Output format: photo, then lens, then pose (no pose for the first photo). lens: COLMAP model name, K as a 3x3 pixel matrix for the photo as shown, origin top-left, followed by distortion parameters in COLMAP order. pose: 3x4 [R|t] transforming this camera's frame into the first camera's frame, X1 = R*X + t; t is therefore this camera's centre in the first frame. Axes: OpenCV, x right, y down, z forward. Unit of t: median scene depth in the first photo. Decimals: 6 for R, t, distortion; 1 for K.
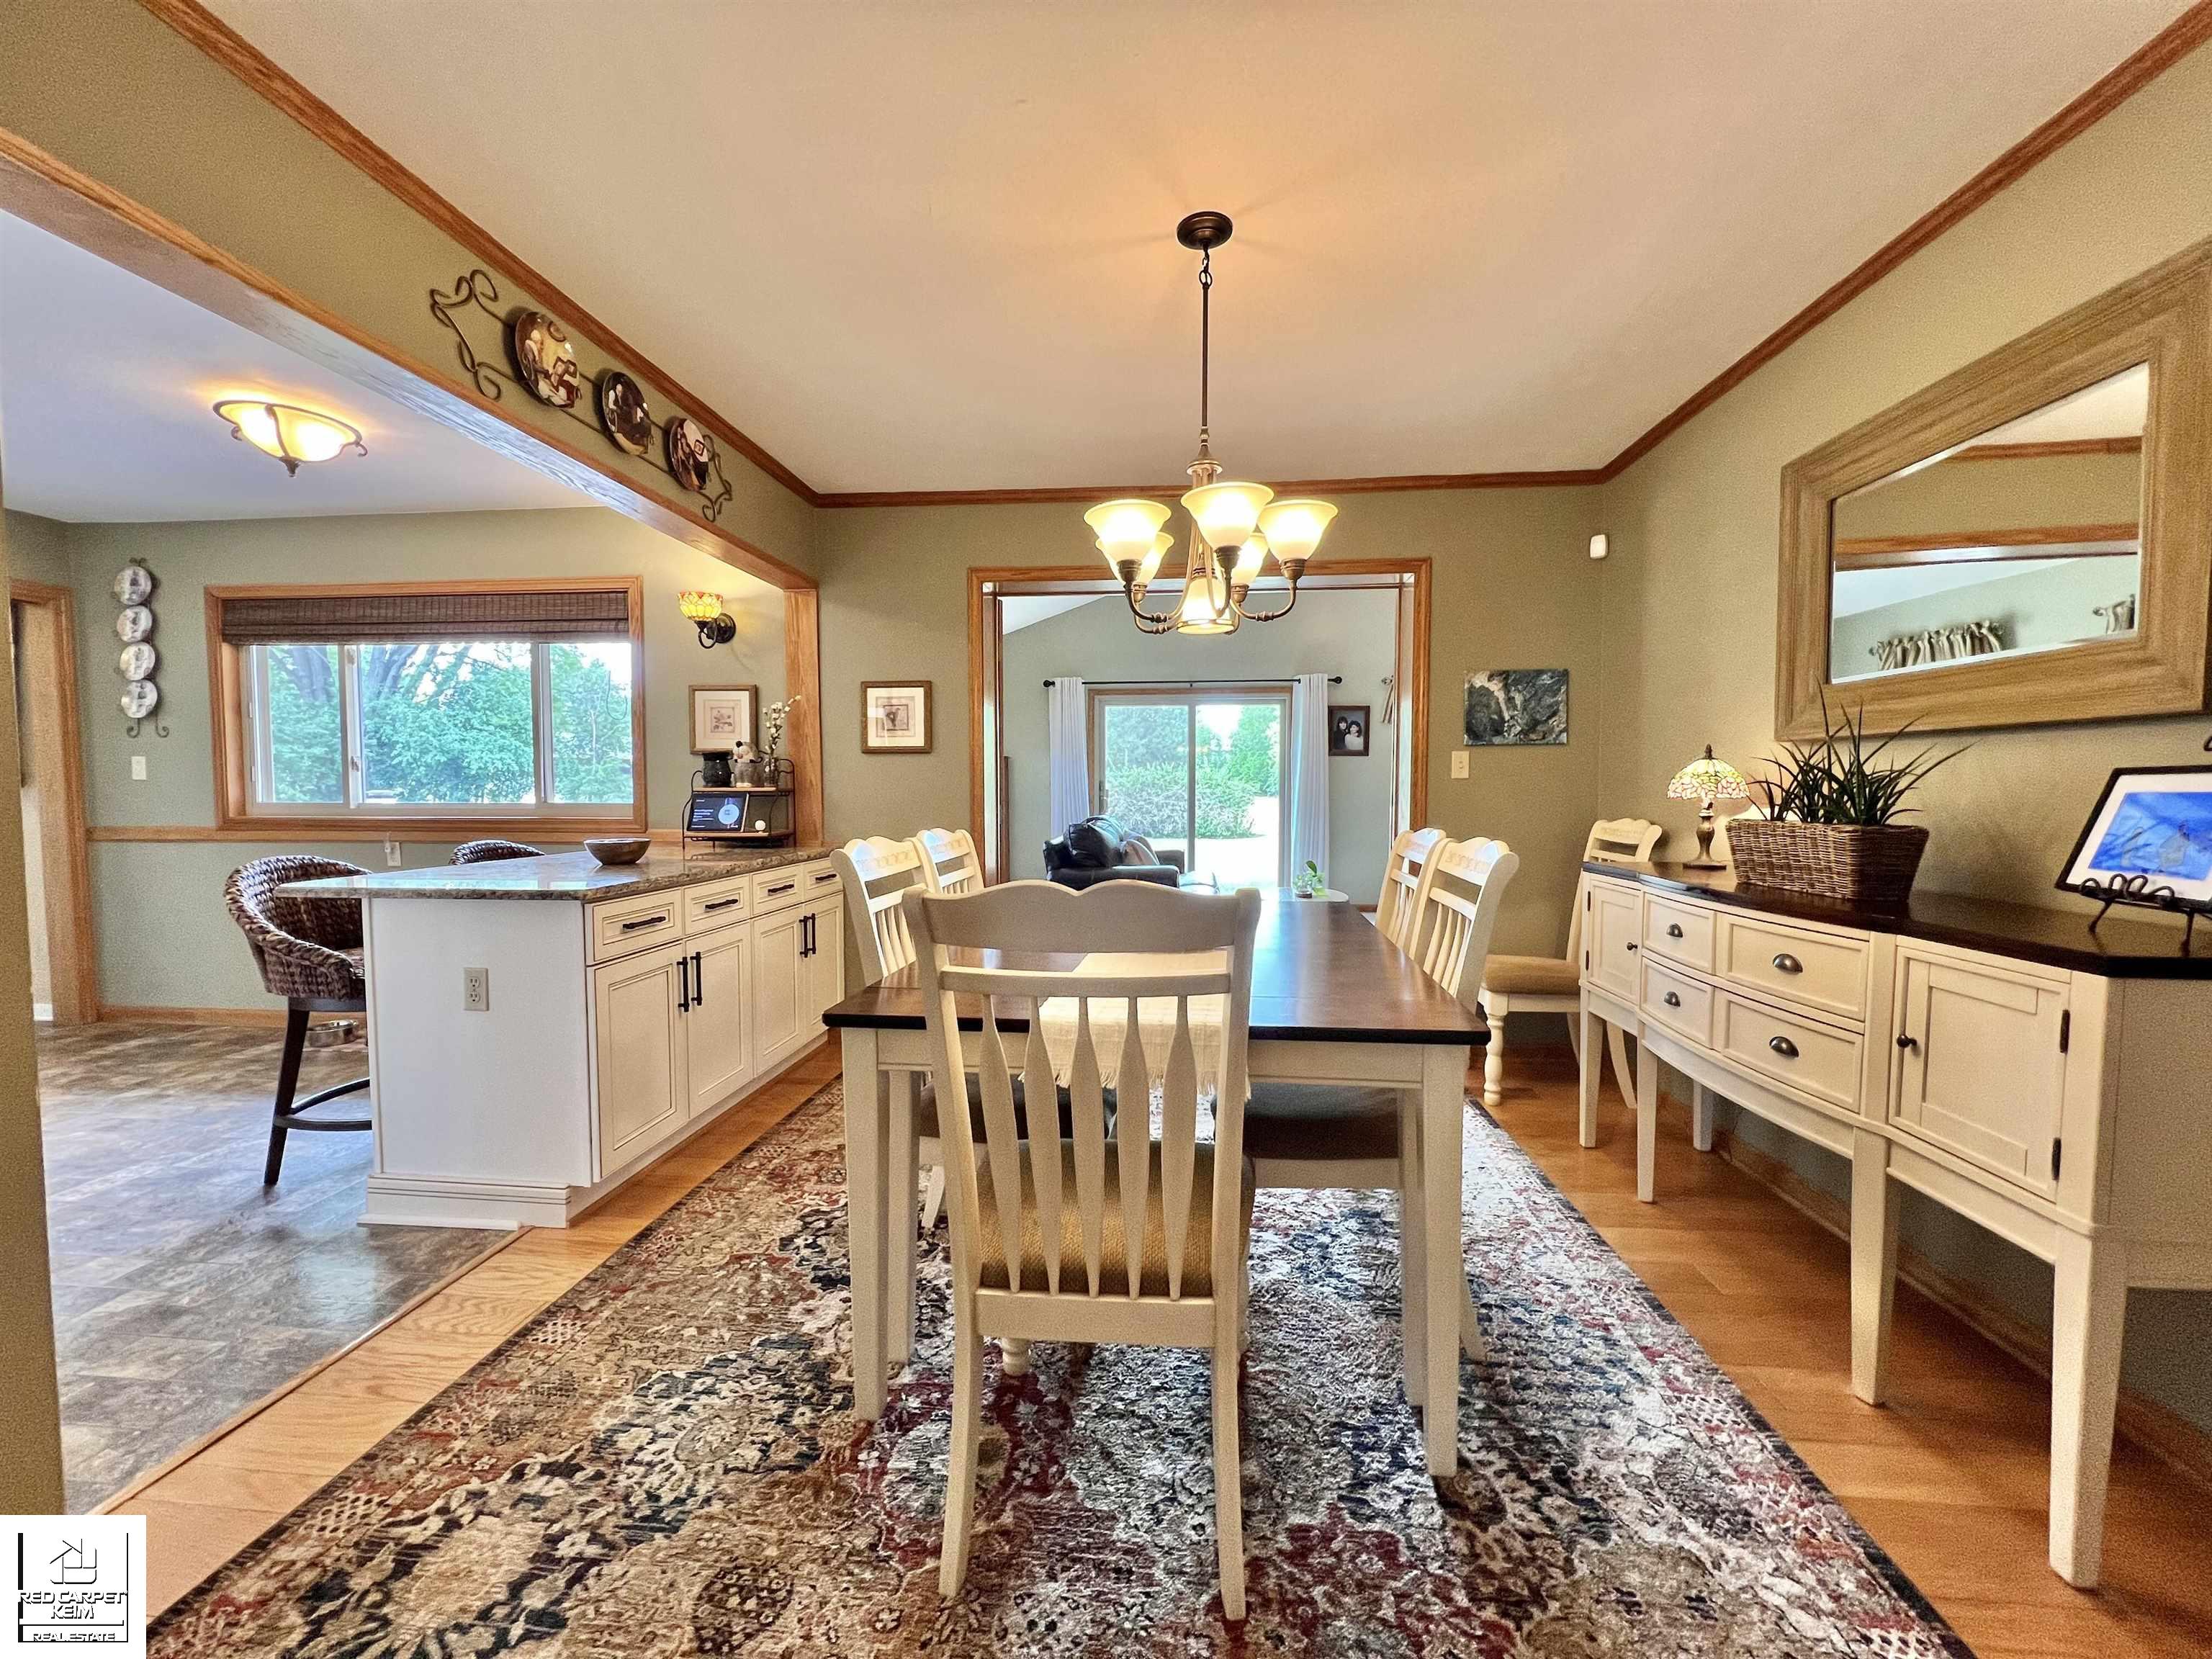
lens RADIAL K [[887.4, 0, 1106.7], [0, 887.4, 830.2], [0, 0, 1]] dist [-0.001809, 0.000401]
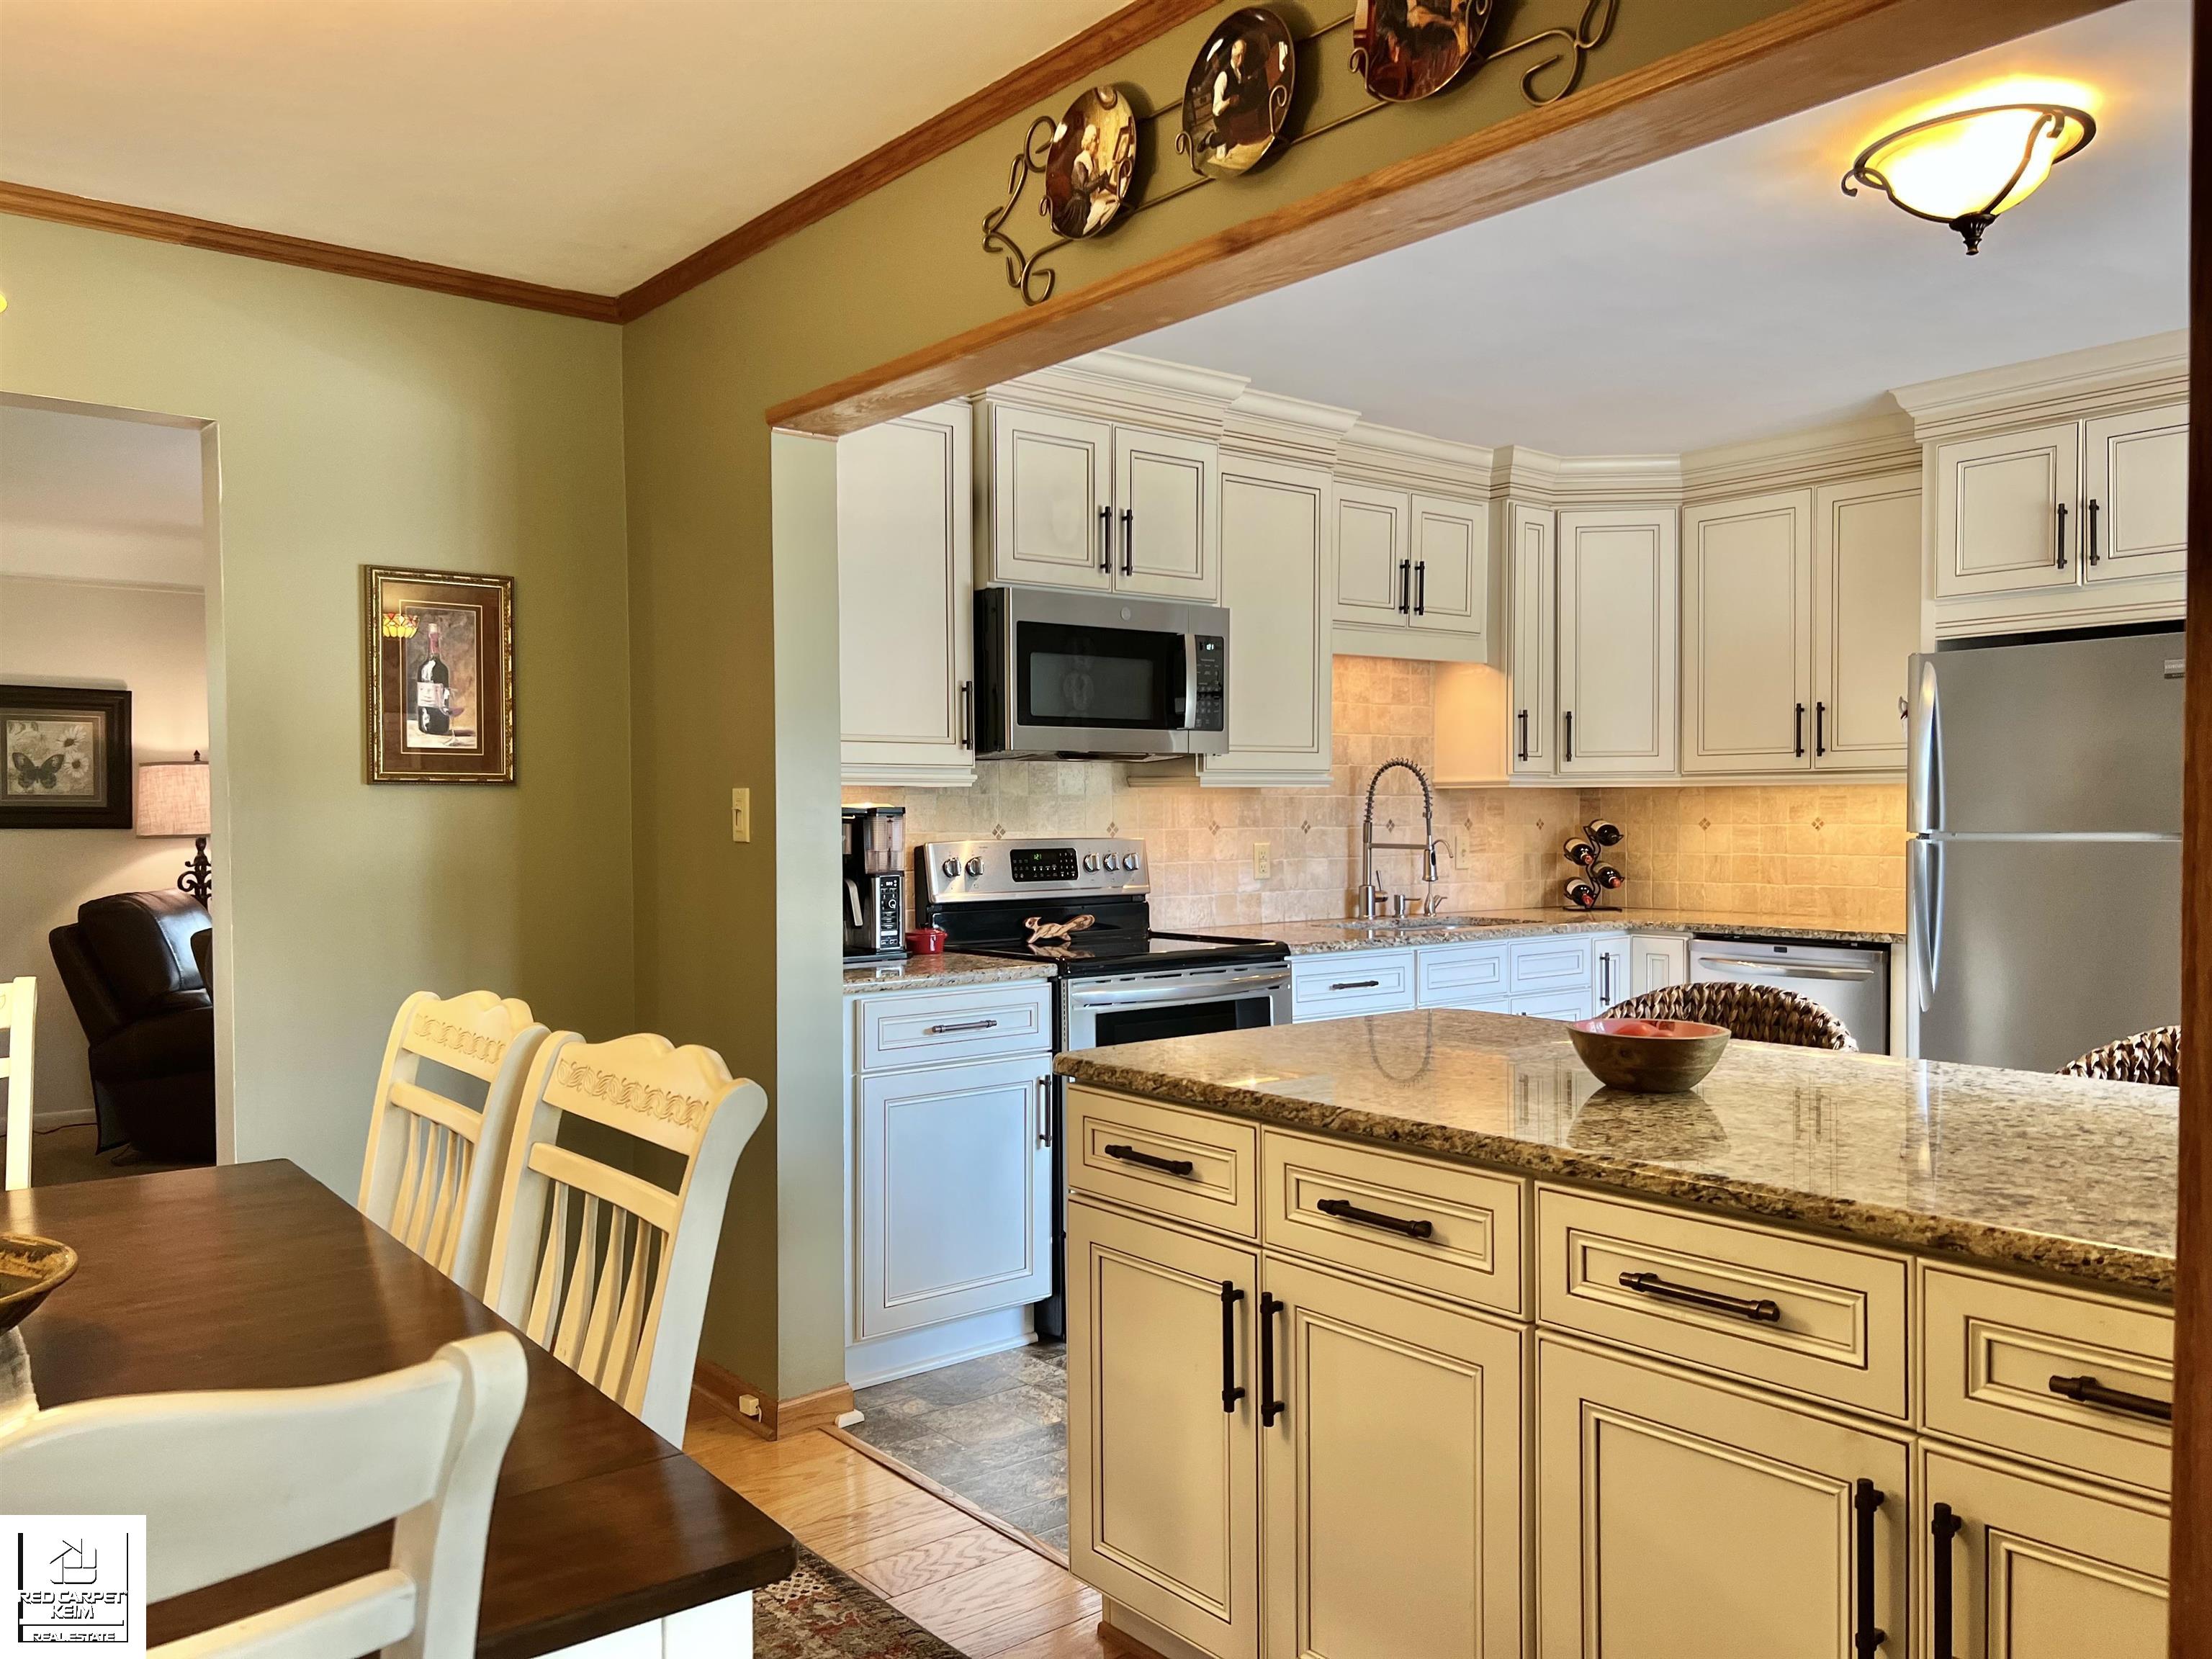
lens RADIAL K [[1662.1, 0, 1087.4], [0, 1662.1, 836.6], [0, 0, 1]] dist [0.033943, -0.005965]
pose [[-0.713315, 0.018944, -0.700587, 0.100417], [-0.027192, 0.998134, 0.054676, -0.085064], [0.700316, 0.058051, -0.711469, 1.107362]]
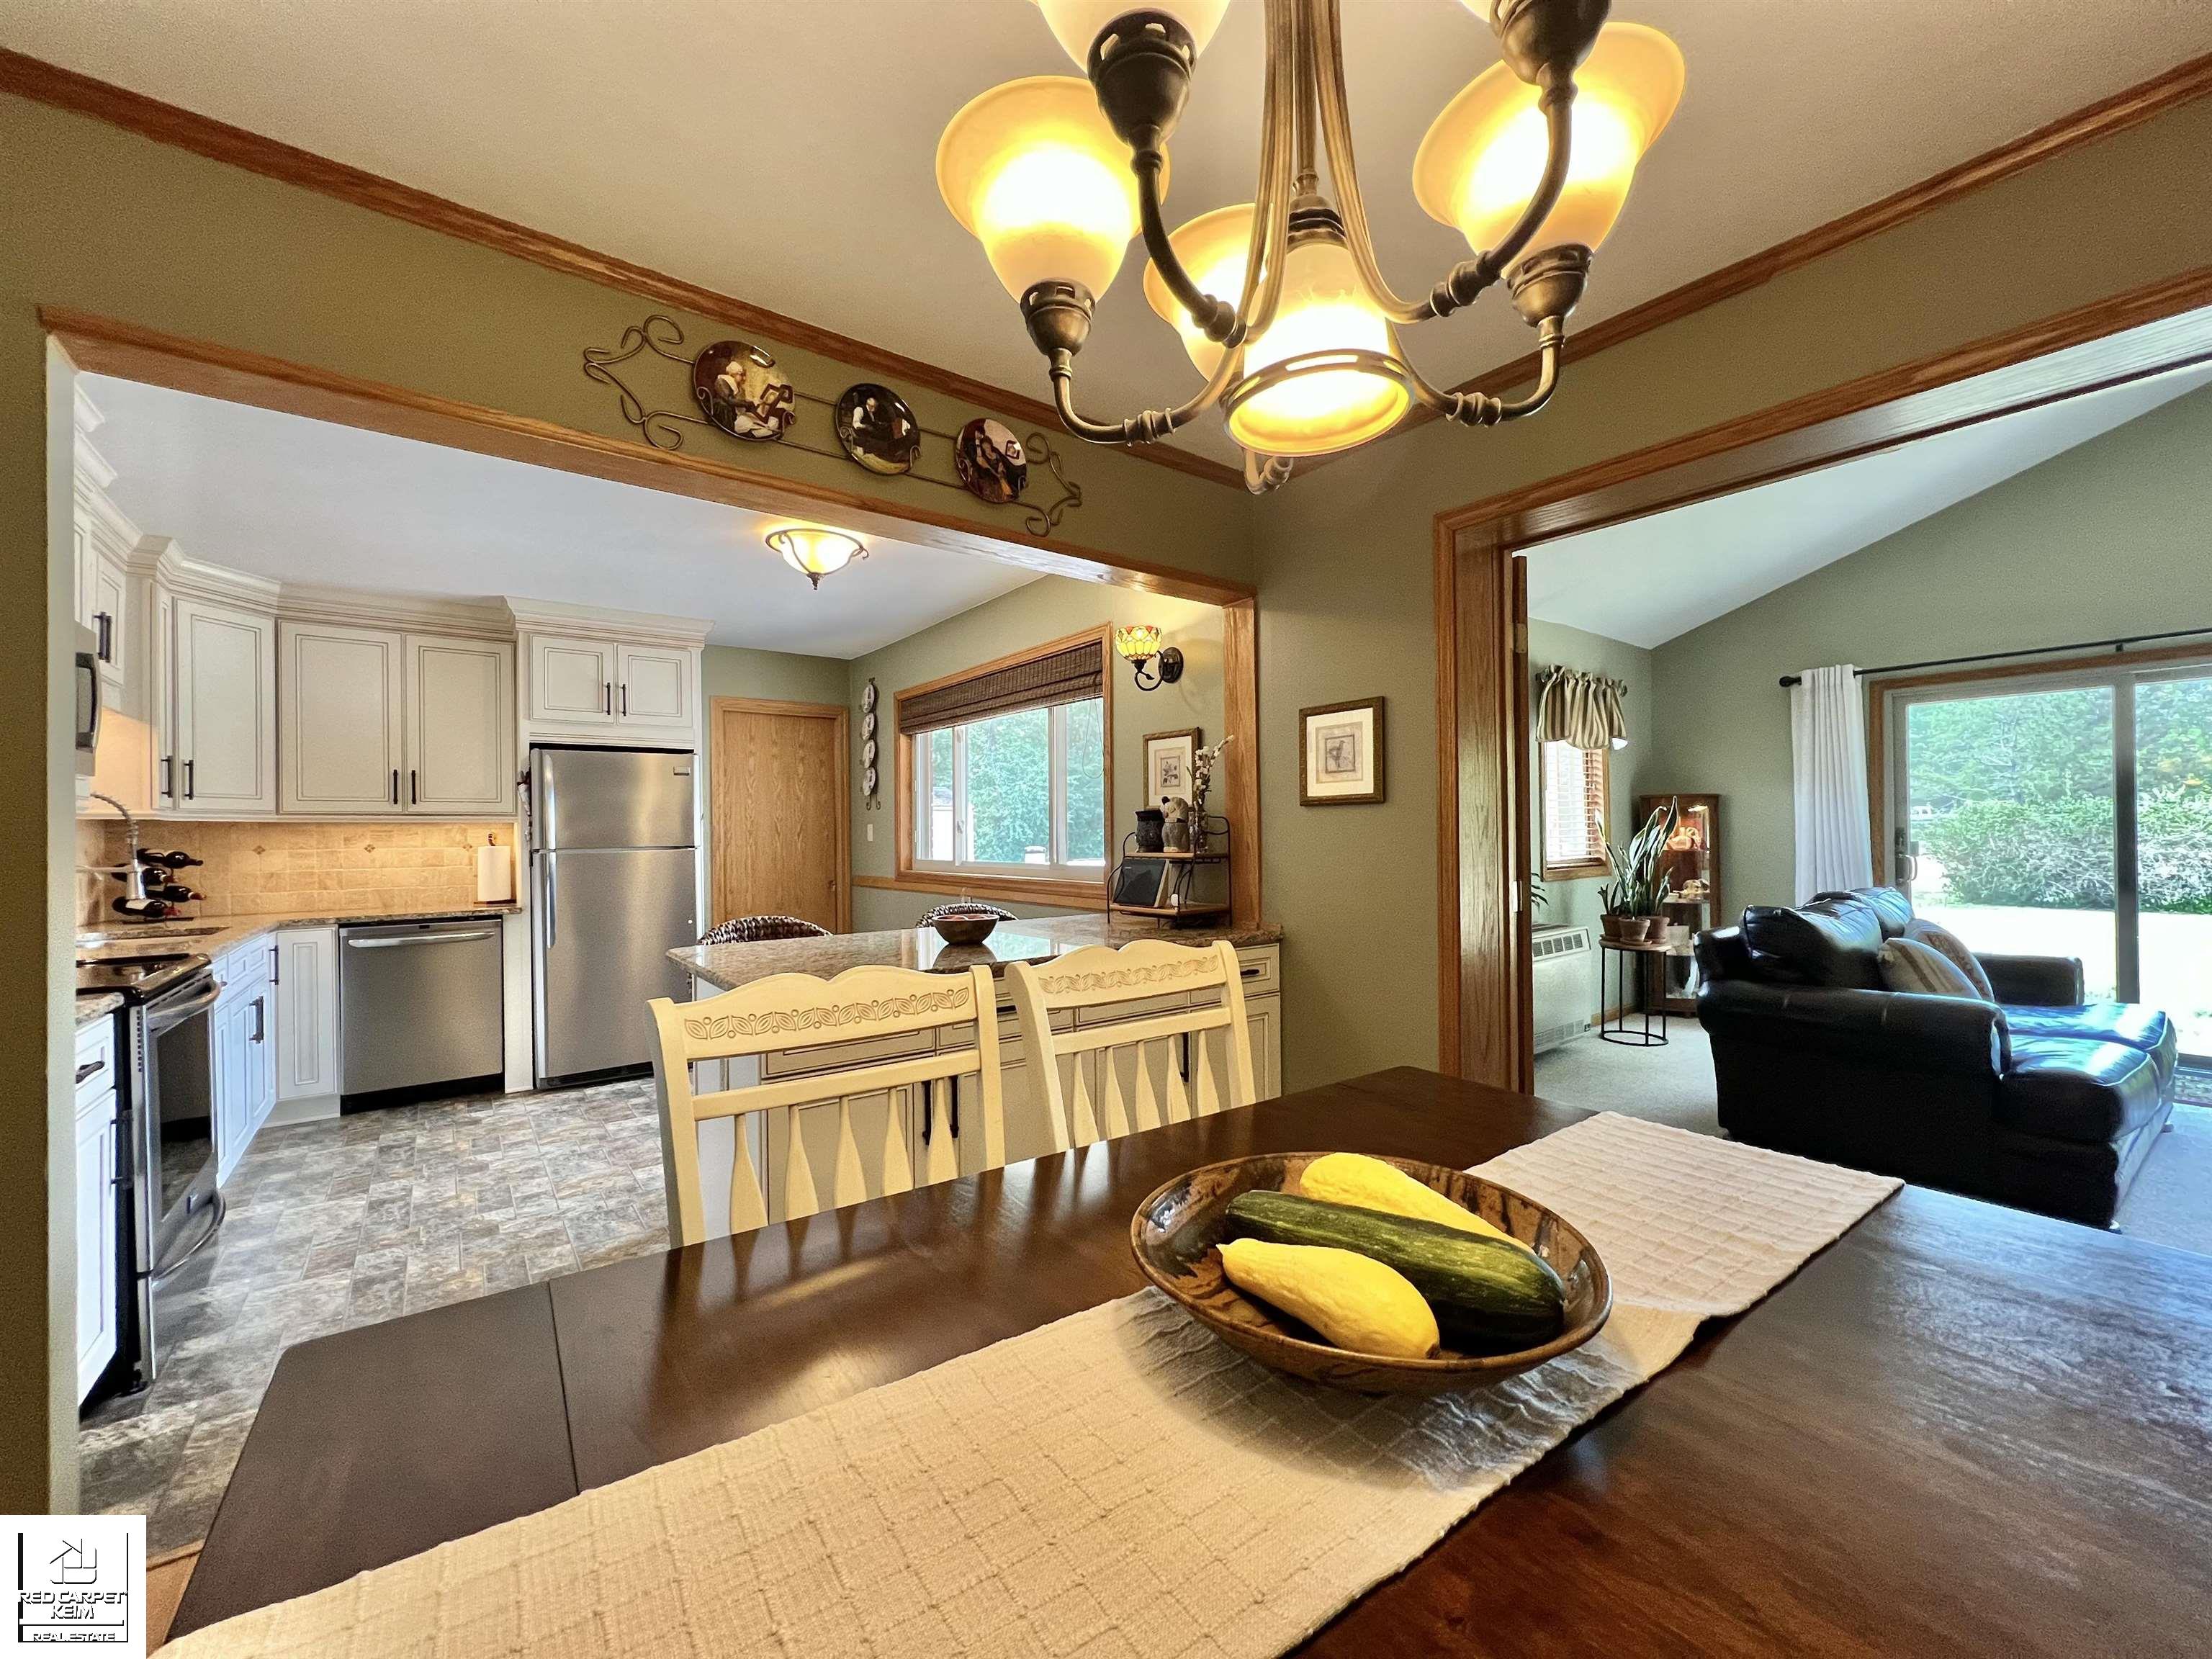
lens RADIAL K [[887.4, 0, 1105.1], [0, 887.4, 830.5], [0, 0, 1]] dist [-0.001809, 0.000401]
pose [[0.674457, -0.009488, -0.738254, 0.164728], [-0.026630, 0.998954, -0.037167, -0.037995], [0.737834, 0.044727, 0.673499, 0.415853]]
